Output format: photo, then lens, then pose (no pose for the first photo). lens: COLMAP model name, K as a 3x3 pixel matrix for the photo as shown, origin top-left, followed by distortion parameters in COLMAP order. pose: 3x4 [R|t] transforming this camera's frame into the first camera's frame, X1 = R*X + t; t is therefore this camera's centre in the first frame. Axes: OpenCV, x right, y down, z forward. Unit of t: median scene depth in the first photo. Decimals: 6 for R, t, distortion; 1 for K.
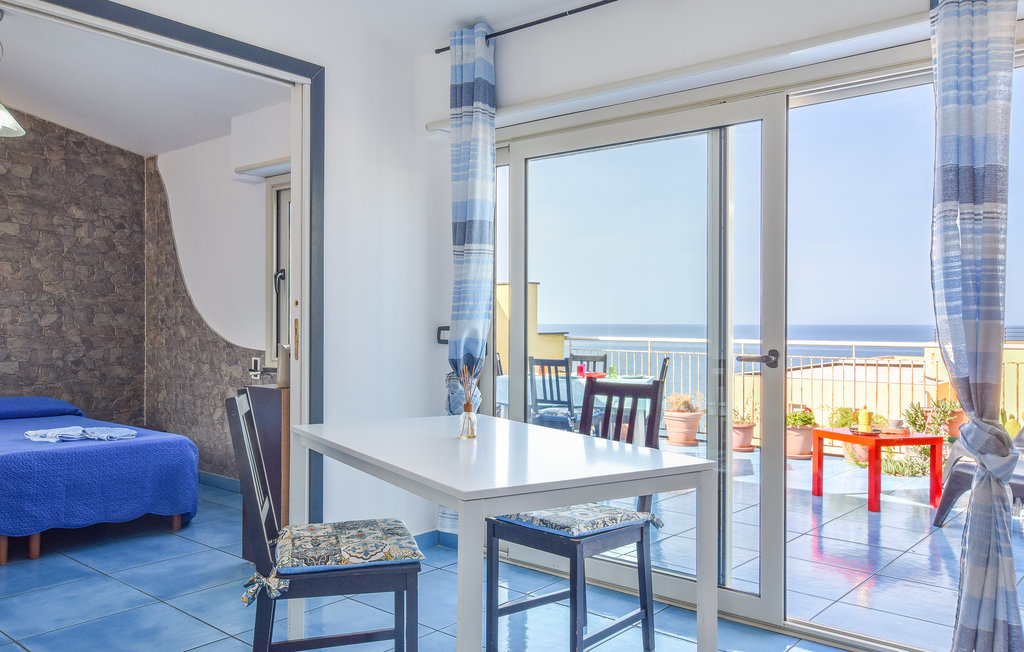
lens RADIAL K [[795.7, 0, 512.0], [0, 795.7, 326.0], [0, 0, 1]] dist [0.002894, 0.007502]
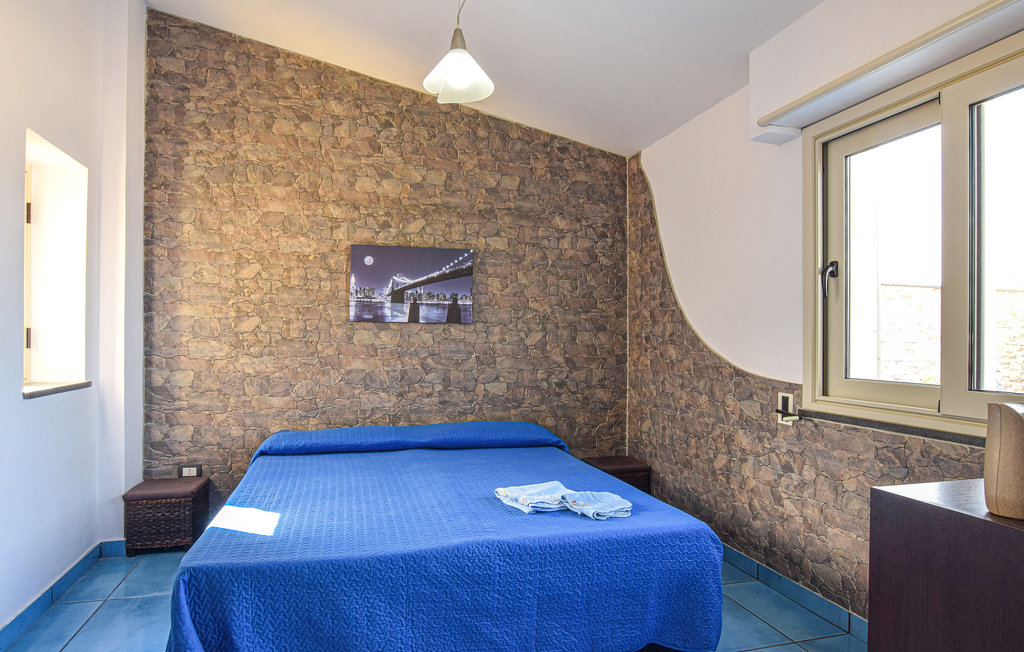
lens RADIAL K [[605.9, 0, 512.0], [0, 605.9, 326.0], [0, 0, 1]] dist [0.000662, 0.000628]
pose [[0.830275, -0.011681, -0.557232, -0.202761], [-0.002677, 0.999685, -0.024945, -0.004399], [0.557348, 0.022203, 0.829982, 0.388619]]
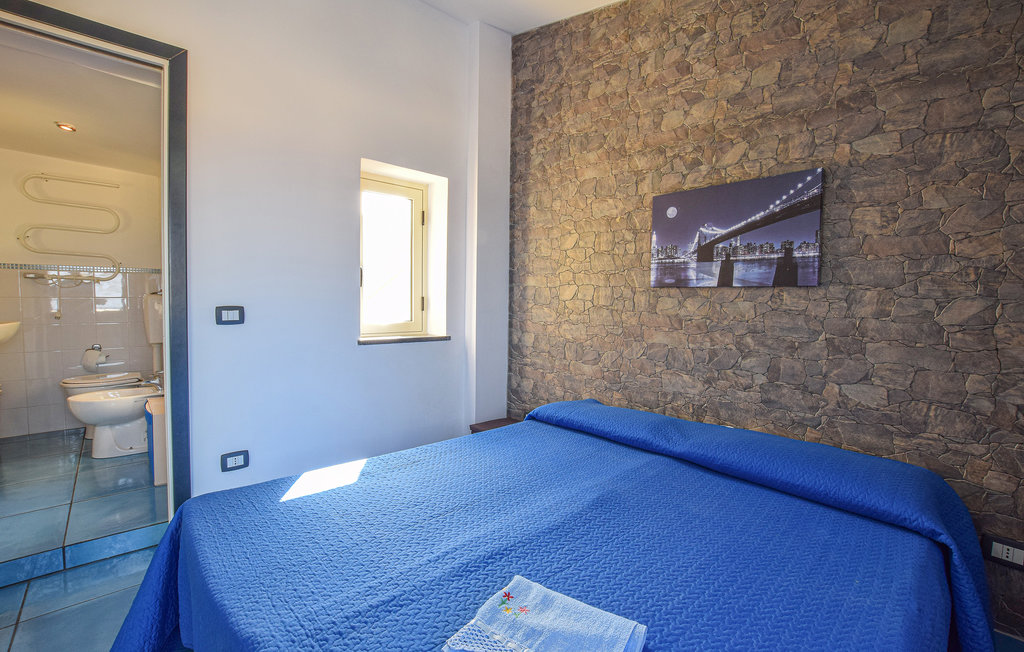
lens RADIAL K [[460.0, 0, 496.3], [0, 460.0, 319.9], [0, 0, 1]] dist [-0.036120, 0.008460]
pose [[-0.127180, 0.032755, -0.991339, -0.272665], [-0.017384, 0.999227, 0.035246, -0.007539], [0.991727, 0.021716, -0.126513, 0.745680]]
